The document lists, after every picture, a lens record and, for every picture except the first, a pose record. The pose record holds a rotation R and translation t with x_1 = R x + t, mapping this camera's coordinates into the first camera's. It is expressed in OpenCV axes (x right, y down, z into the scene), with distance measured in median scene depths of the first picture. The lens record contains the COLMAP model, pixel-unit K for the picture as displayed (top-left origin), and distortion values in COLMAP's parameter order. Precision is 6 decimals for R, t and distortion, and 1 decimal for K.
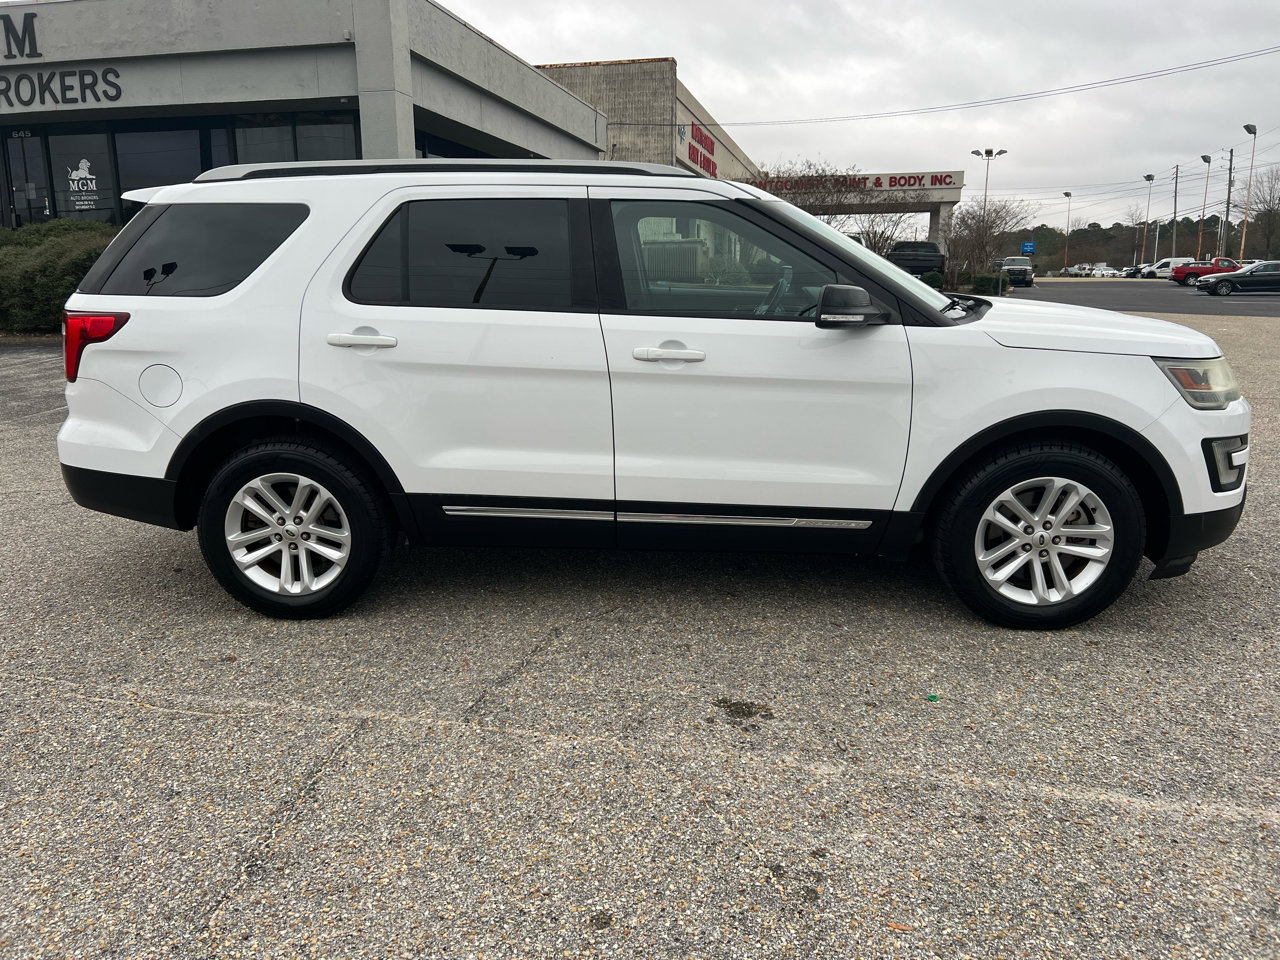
lens RADIAL K [[958.8, 0, 638.2], [0, 958.8, 483.7], [0, 0, 1]] dist [0.049280, -0.049434]
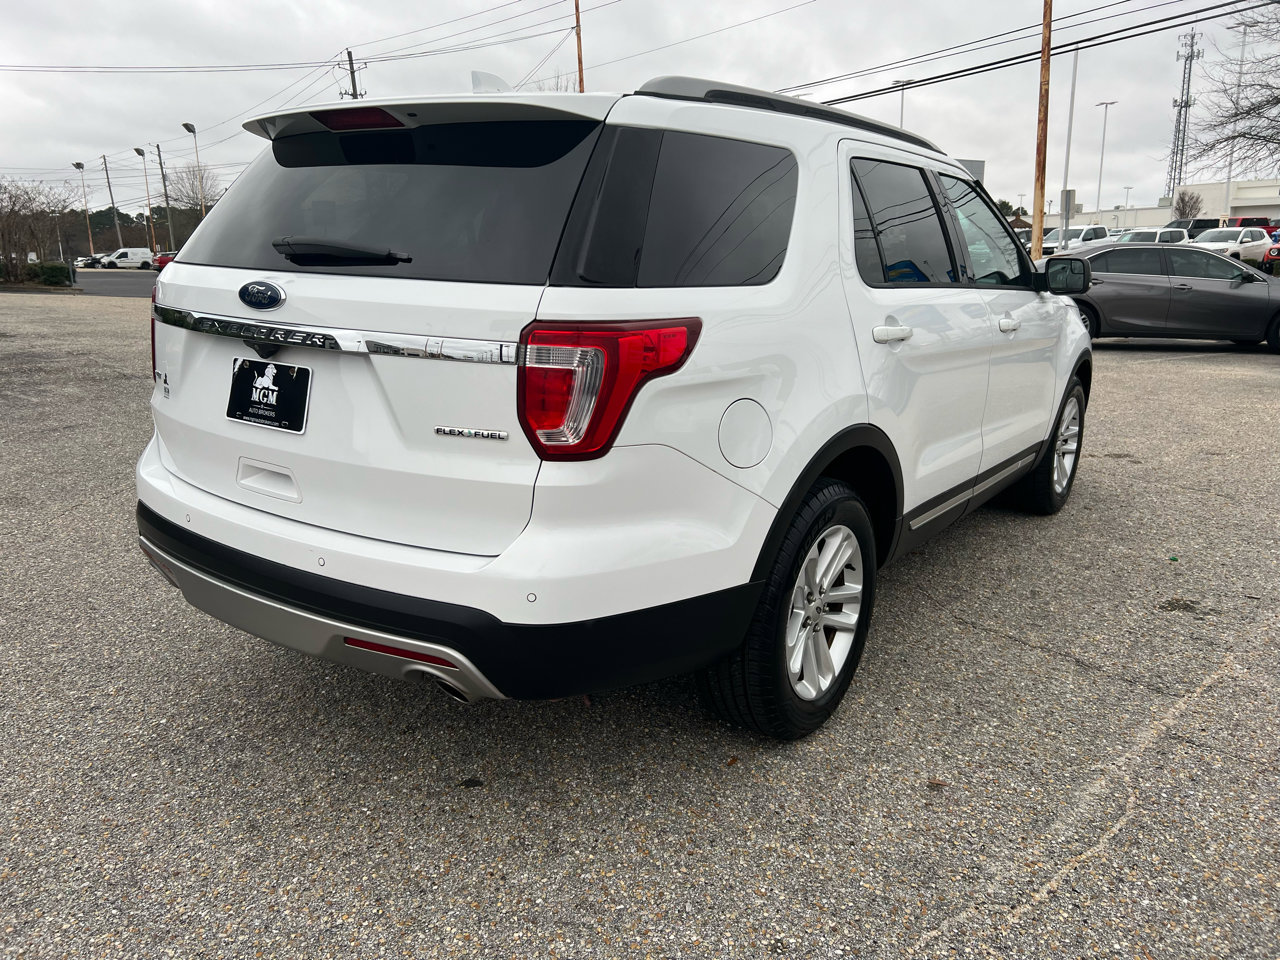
lens RADIAL K [[958.8, 0, 638.2], [0, 958.8, 483.7], [0, 0, 1]] dist [0.049280, -0.049434]
pose [[0.542640, -0.193218, 0.817440, -1.027750], [0.185651, 0.976704, 0.107623, -0.147678], [-0.819192, 0.093358, 0.565870, 0.714245]]
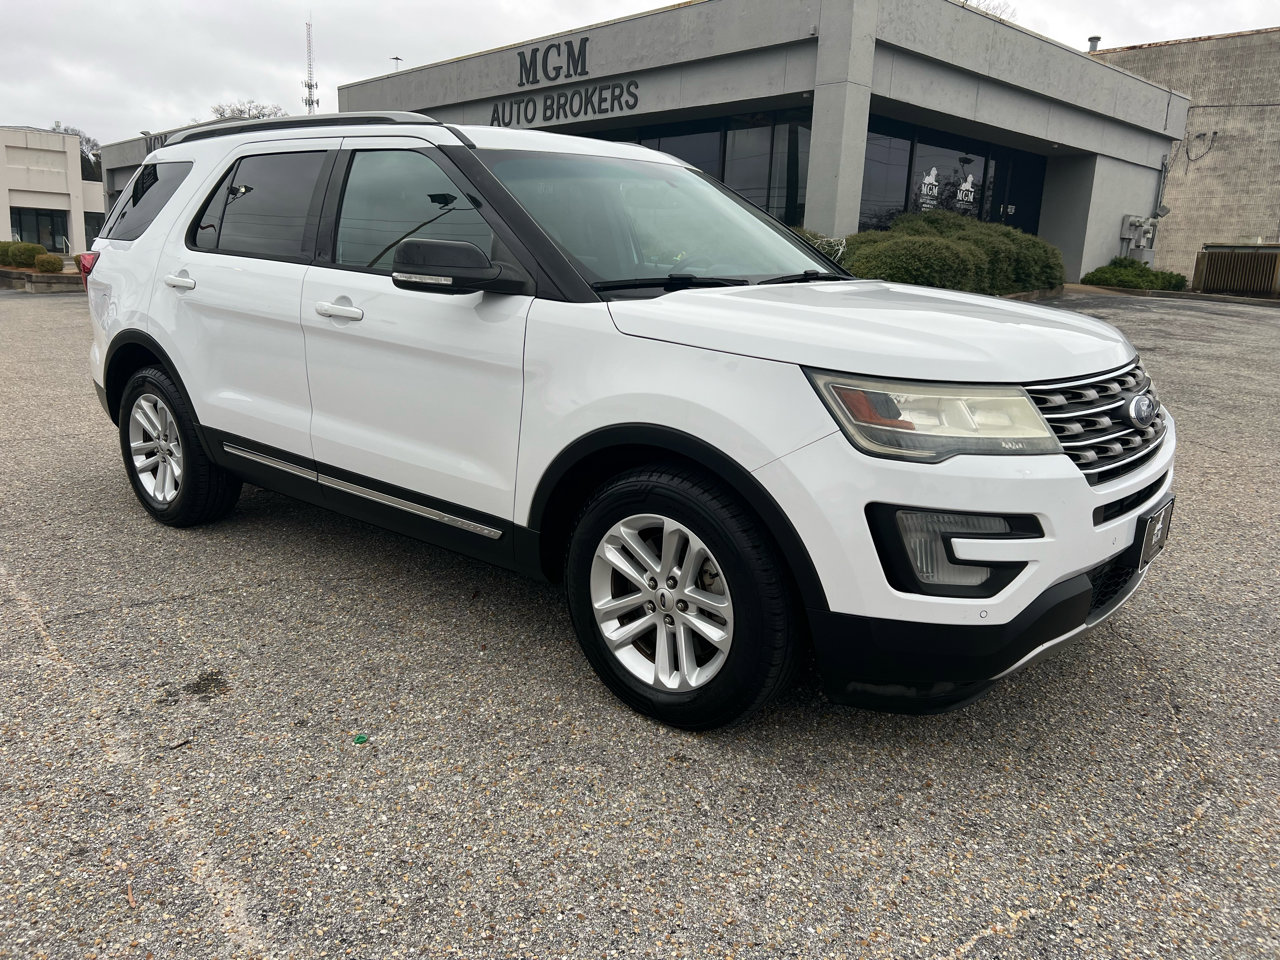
lens RADIAL K [[969.0, 0, 641.3], [0, 969.0, 468.7], [0, 0, 1]] dist [0.065603, -0.072907]
pose [[0.812167, 0.158362, -0.561522, 0.783871], [-0.171152, 0.984782, 0.030181, -0.058679], [0.557756, 0.071593, 0.826911, 0.364391]]
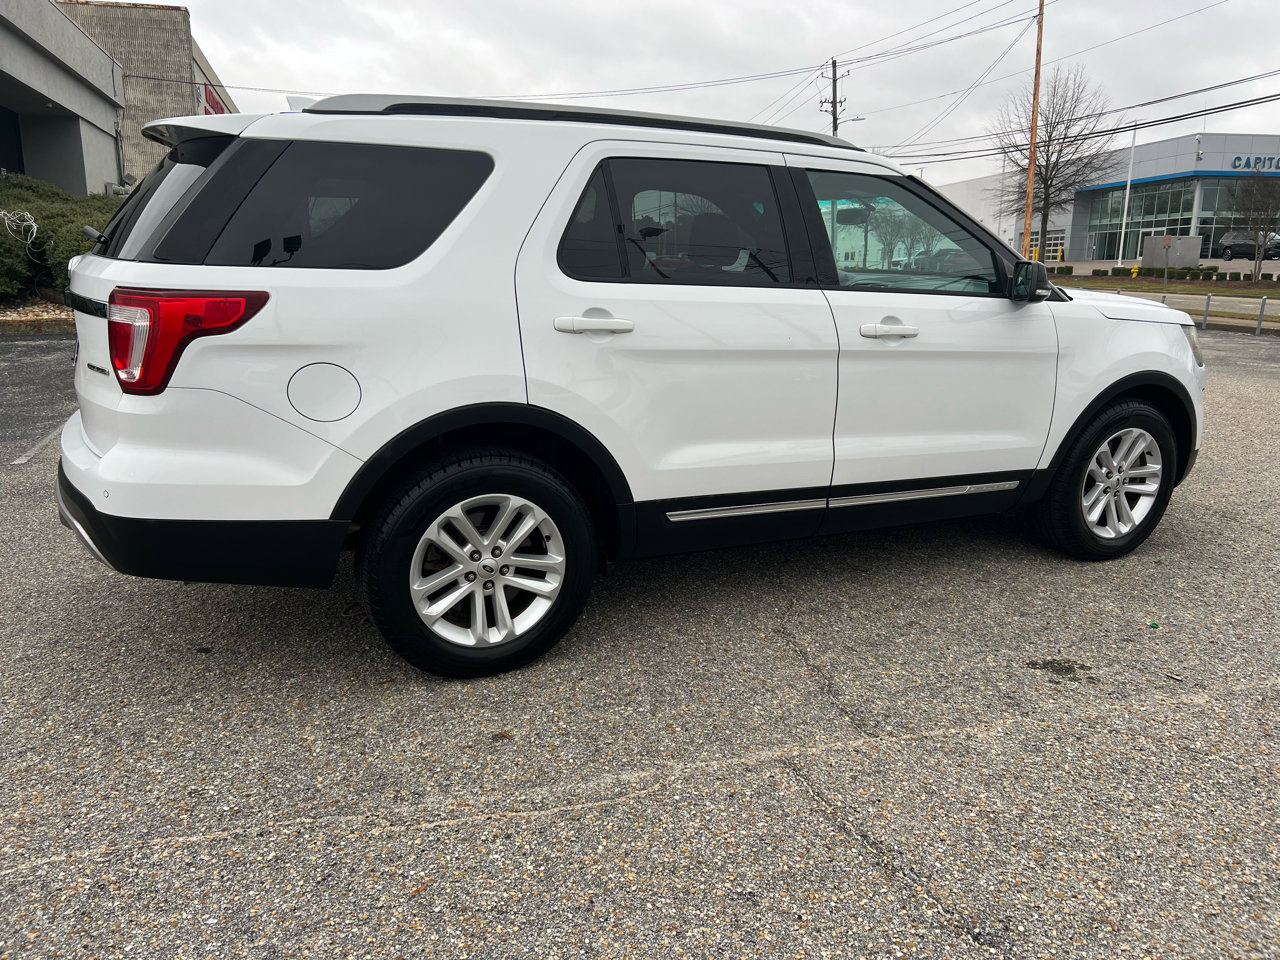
lens RADIAL K [[958.8, 0, 638.2], [0, 958.8, 483.7], [0, 0, 1]] dist [0.049280, -0.049434]
pose [[0.867468, -0.099492, 0.487443, -0.647946], [0.092624, 0.994966, 0.038247, -0.038784], [-0.488795, 0.011971, 0.872317, 0.253354]]
